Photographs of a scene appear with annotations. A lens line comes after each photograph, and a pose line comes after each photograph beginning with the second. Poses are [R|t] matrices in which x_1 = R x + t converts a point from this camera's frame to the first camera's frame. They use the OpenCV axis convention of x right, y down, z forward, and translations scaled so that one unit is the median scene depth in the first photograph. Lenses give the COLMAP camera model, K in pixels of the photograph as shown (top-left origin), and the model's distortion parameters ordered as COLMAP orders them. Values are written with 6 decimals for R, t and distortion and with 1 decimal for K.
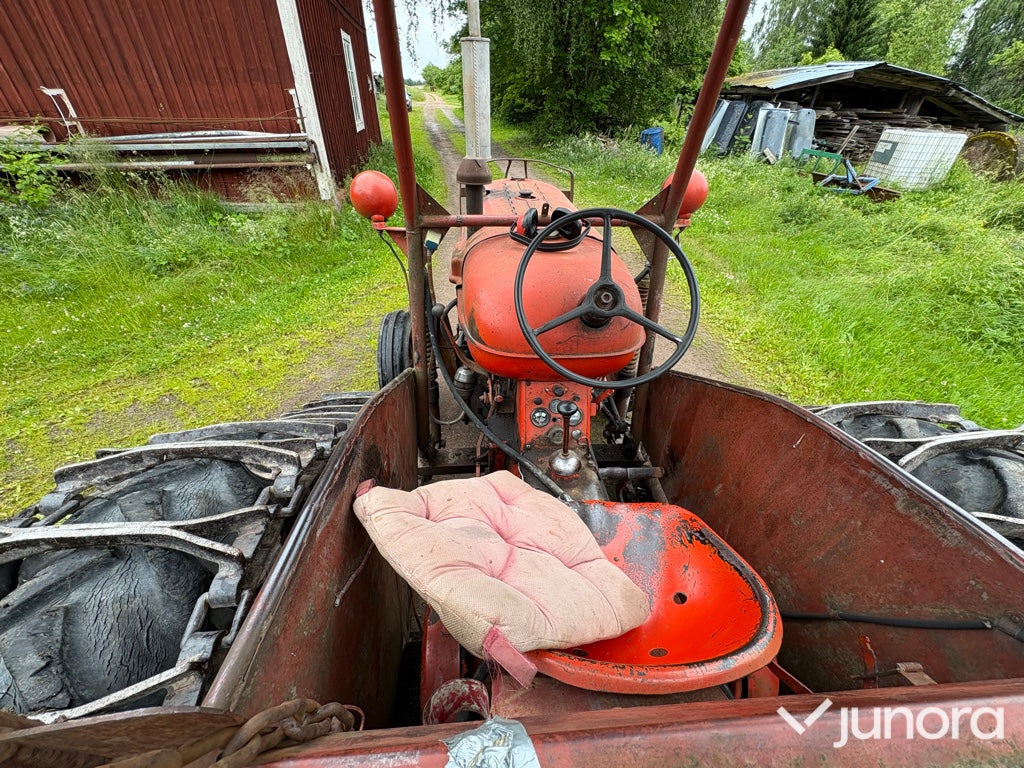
lens RADIAL K [[410.1, 0, 512.0], [0, 410.1, 384.0], [0, 0, 1]] dist [0.000781, -0.000217]
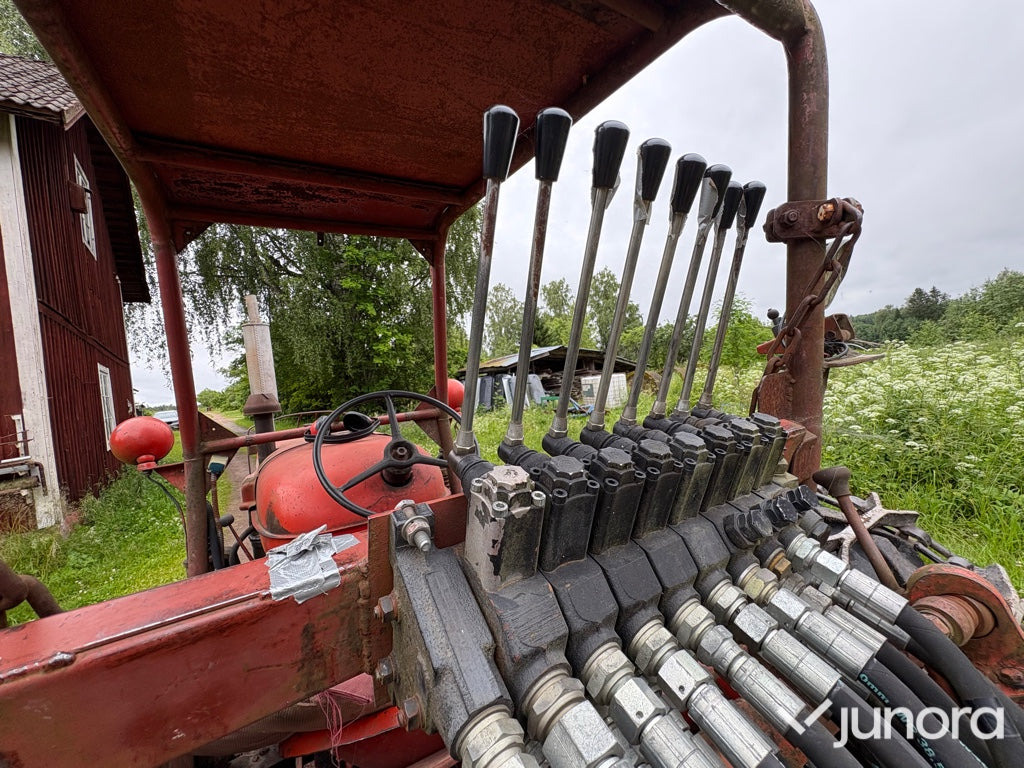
lens RADIAL K [[410.1, 0, 512.0], [0, 410.1, 384.0], [0, 0, 1]] dist [0.000781, -0.000217]
pose [[0.877808, -0.125245, 0.462349, -0.001473], [0.371595, 0.787134, -0.492278, 0.060116], [-0.302275, 0.603932, 0.737493, -0.012303]]
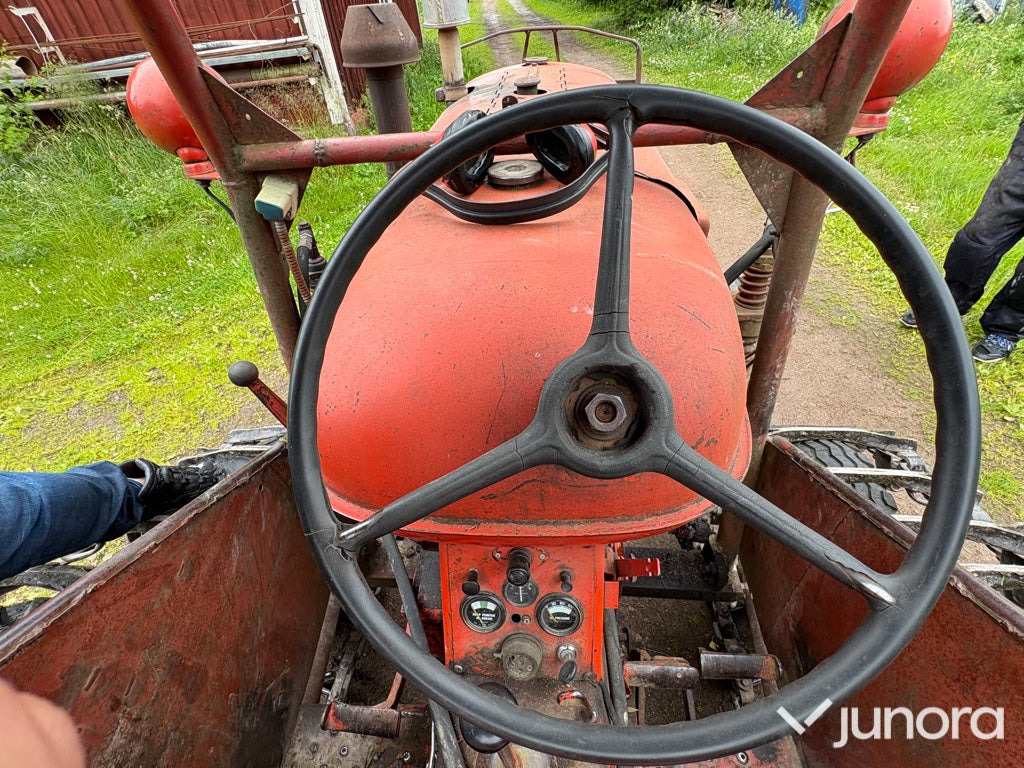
lens RADIAL K [[482.1, 0, 506.2], [0, 482.1, 384.7], [0, 0, 1]] dist [0.000394, -0.000133]
pose [[0.985493, 0.024244, -0.167978, 0.039795], [-0.008588, 0.995600, 0.093311, -0.047536], [0.169501, -0.090514, 0.981365, 0.120190]]
